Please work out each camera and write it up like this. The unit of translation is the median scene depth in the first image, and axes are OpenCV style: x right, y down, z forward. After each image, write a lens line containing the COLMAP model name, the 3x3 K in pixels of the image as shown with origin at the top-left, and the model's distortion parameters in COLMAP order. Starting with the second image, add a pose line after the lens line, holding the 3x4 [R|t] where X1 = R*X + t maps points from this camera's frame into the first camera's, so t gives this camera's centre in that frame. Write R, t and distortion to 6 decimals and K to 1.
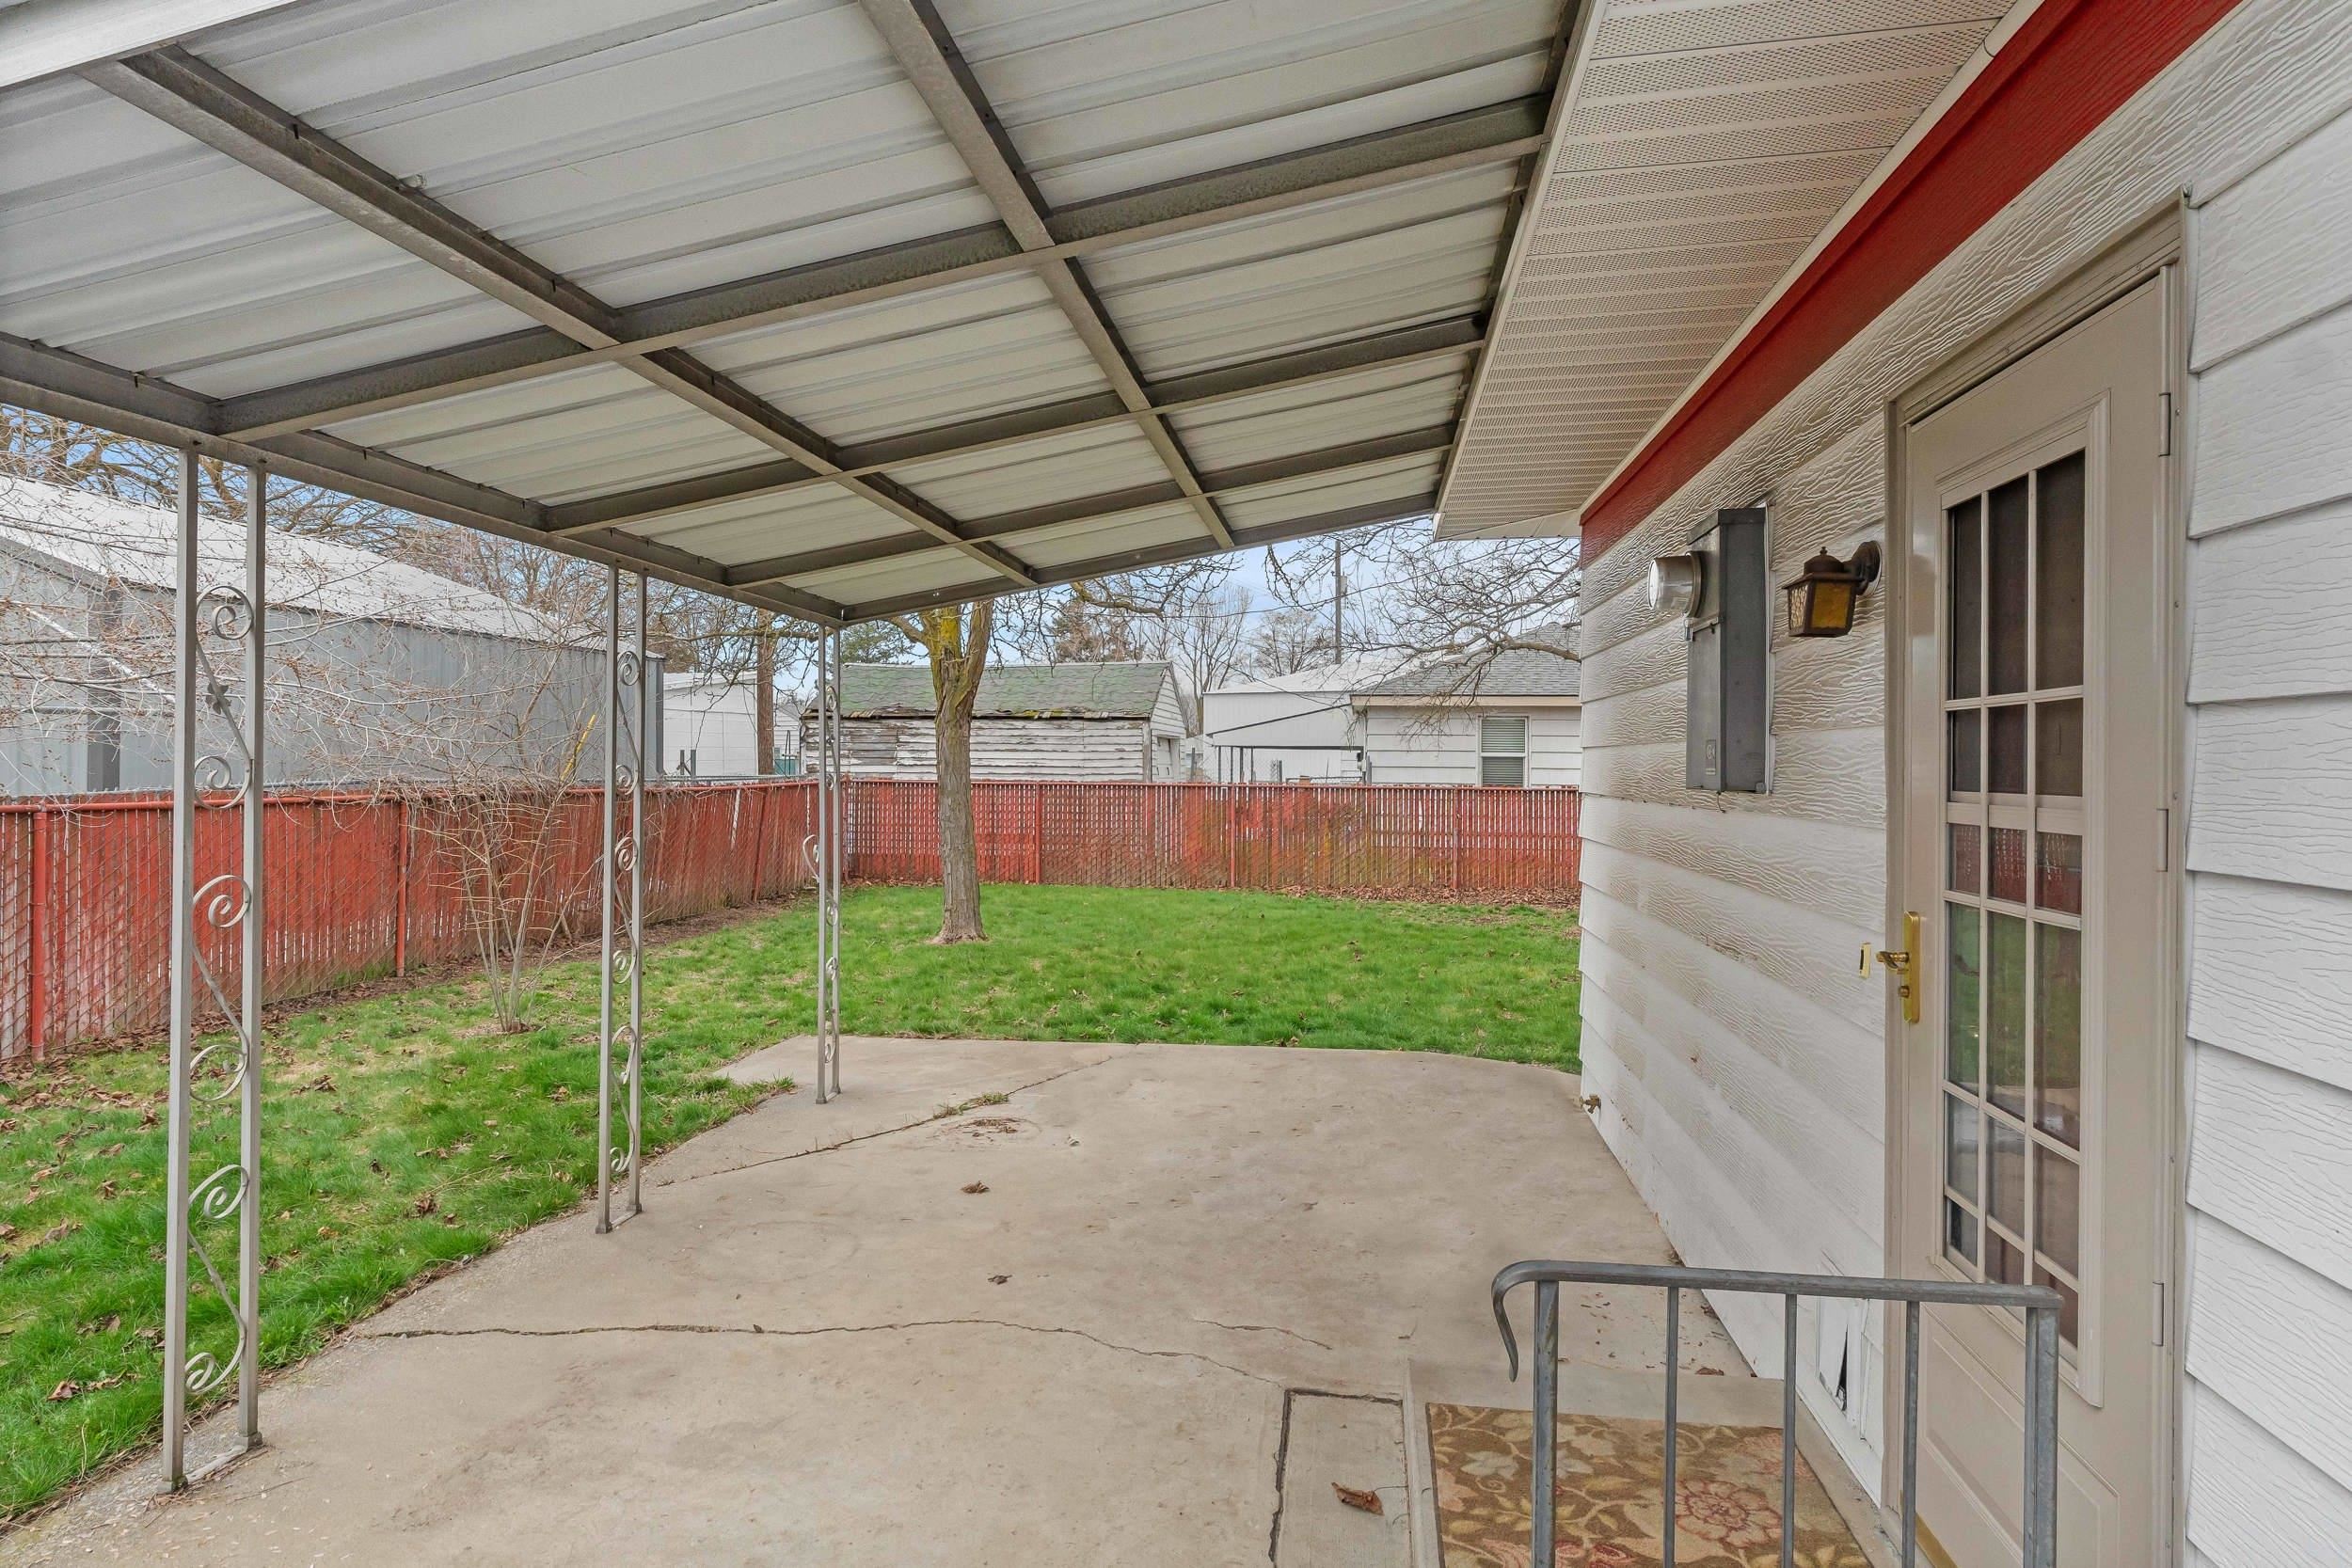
lens RADIAL K [[1337.3, 0, 1175.9], [0, 1337.3, 772.8], [0, 0, 1]] dist [-0.000328, -0.000033]
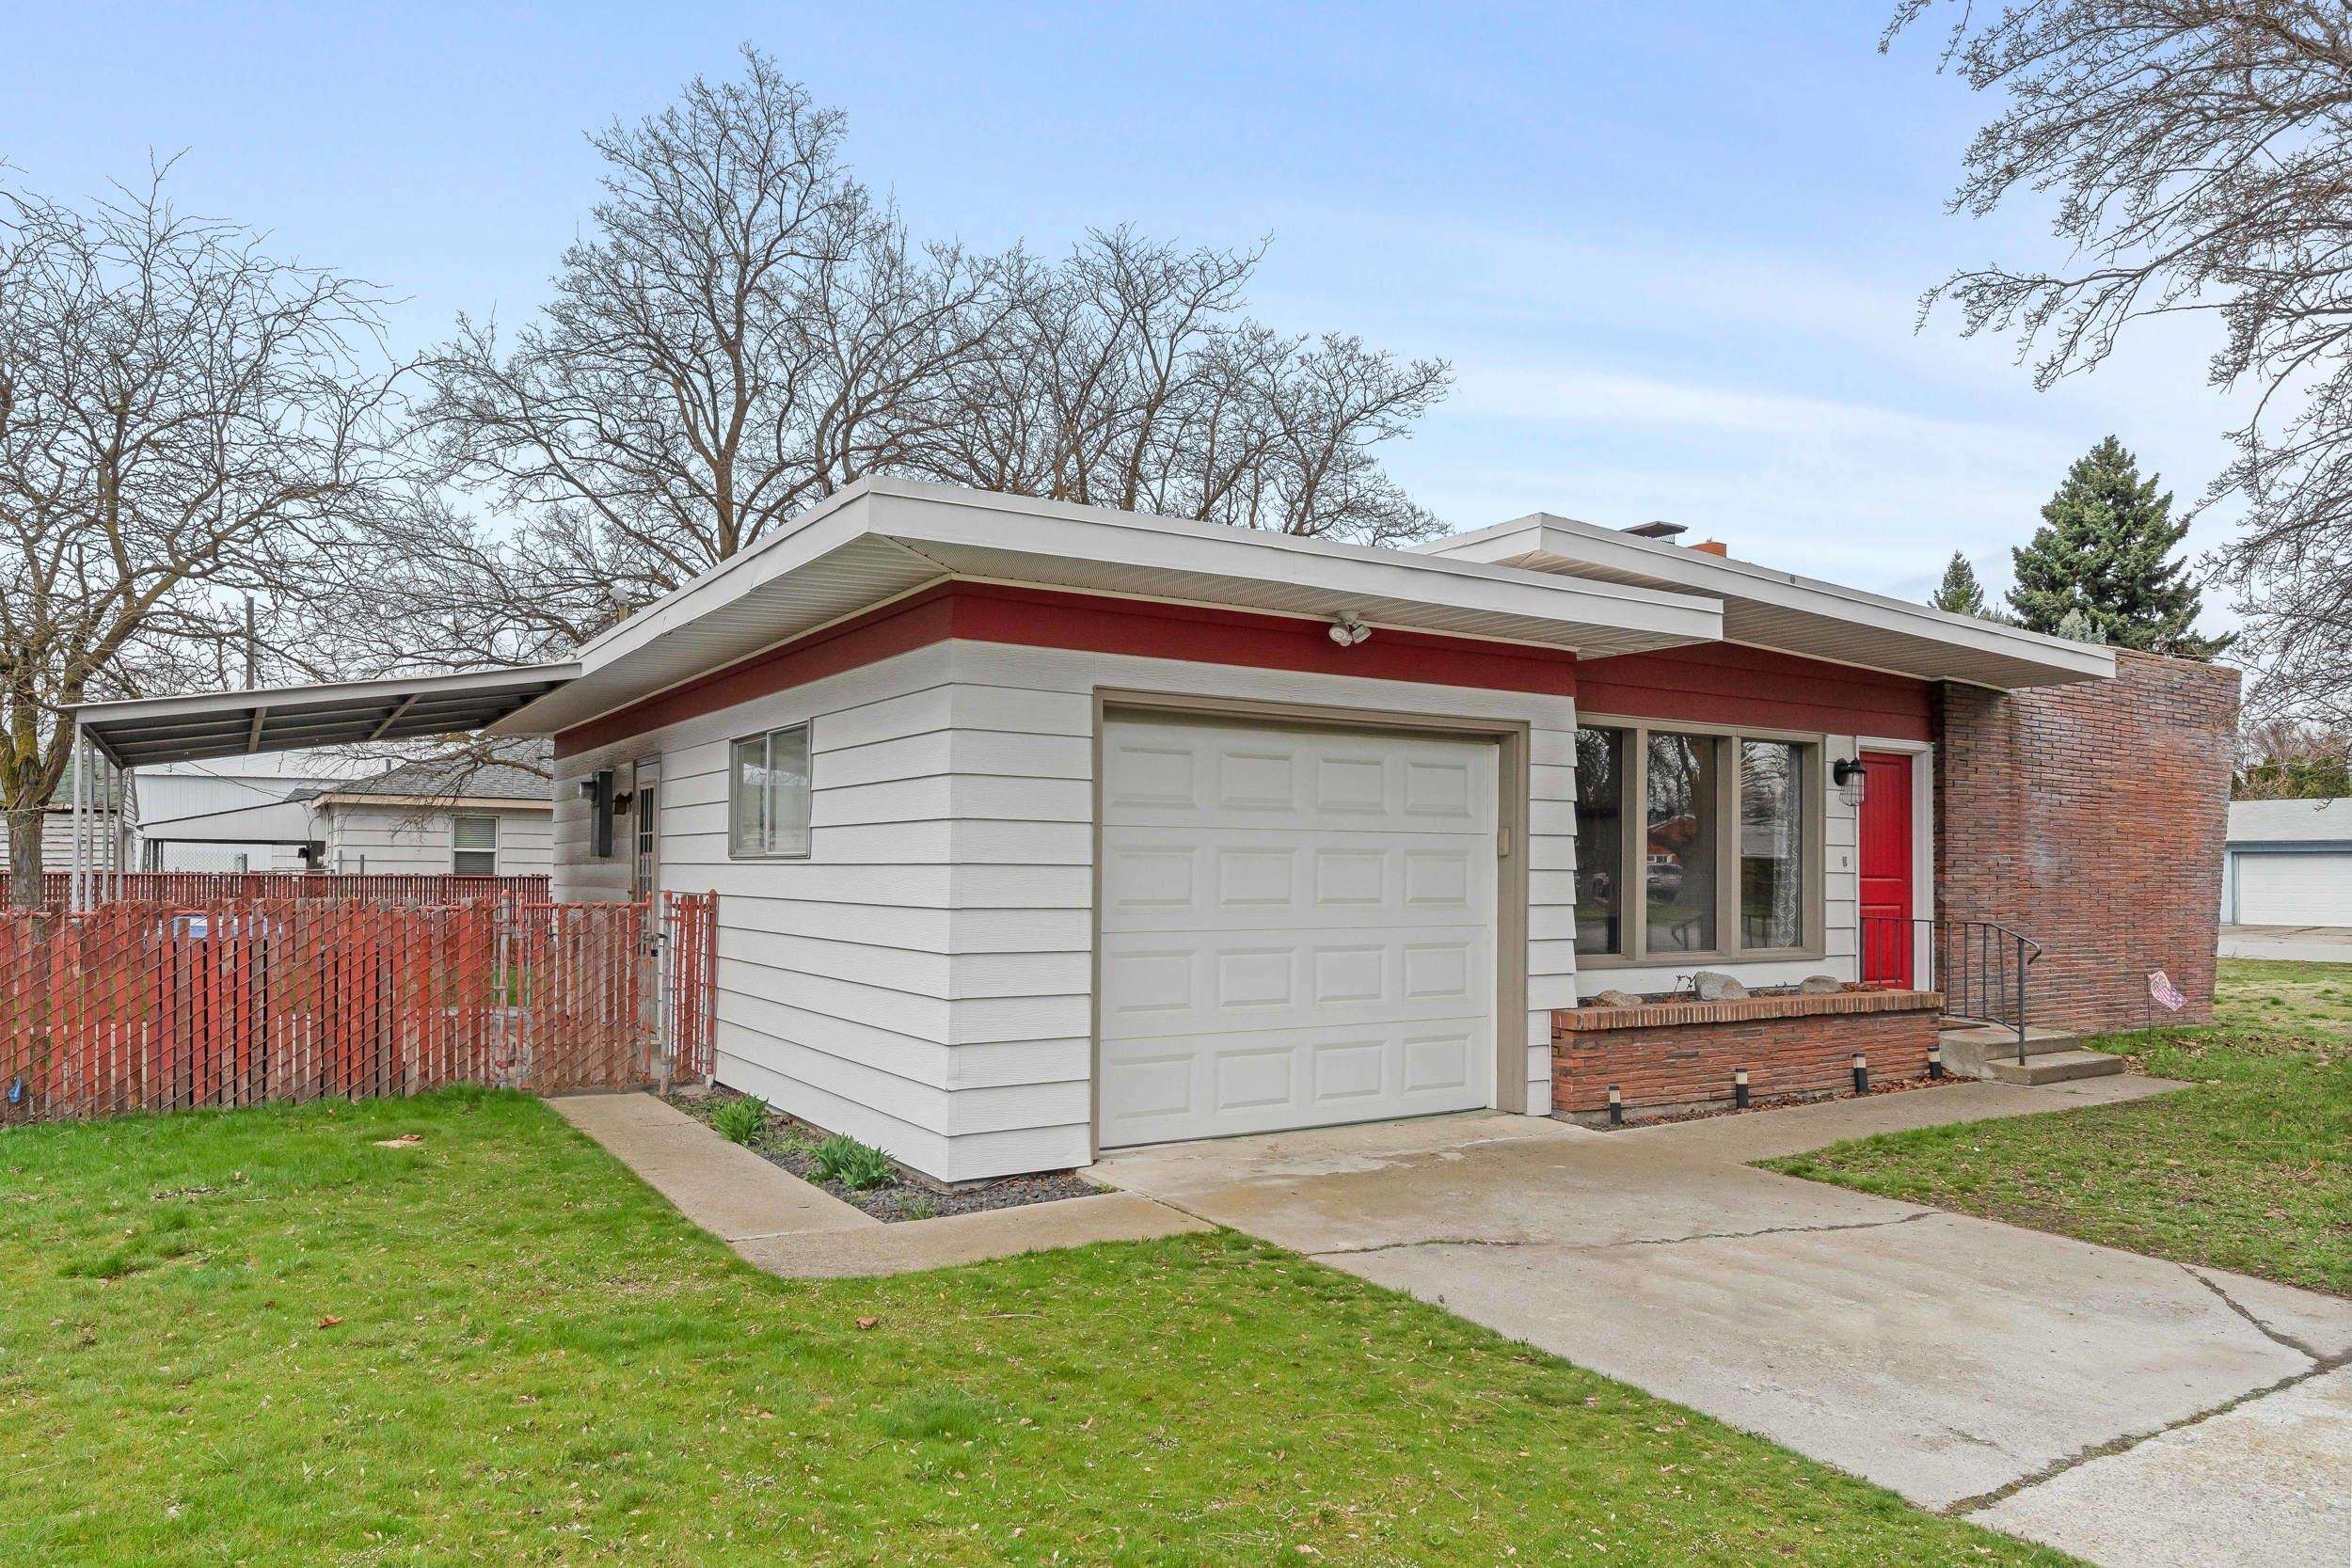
lens RADIAL K [[1504.2, 0, 1208.5], [0, 1504.2, 863.7], [0, 0, 1]] dist [-0.003924, -0.000173]
pose [[0.756530, -0.000009, 0.653959, -0.143189], [0.004915, 0.999972, -0.005673, 0.010697], [-0.653941, 0.007506, 0.756508, -0.449648]]
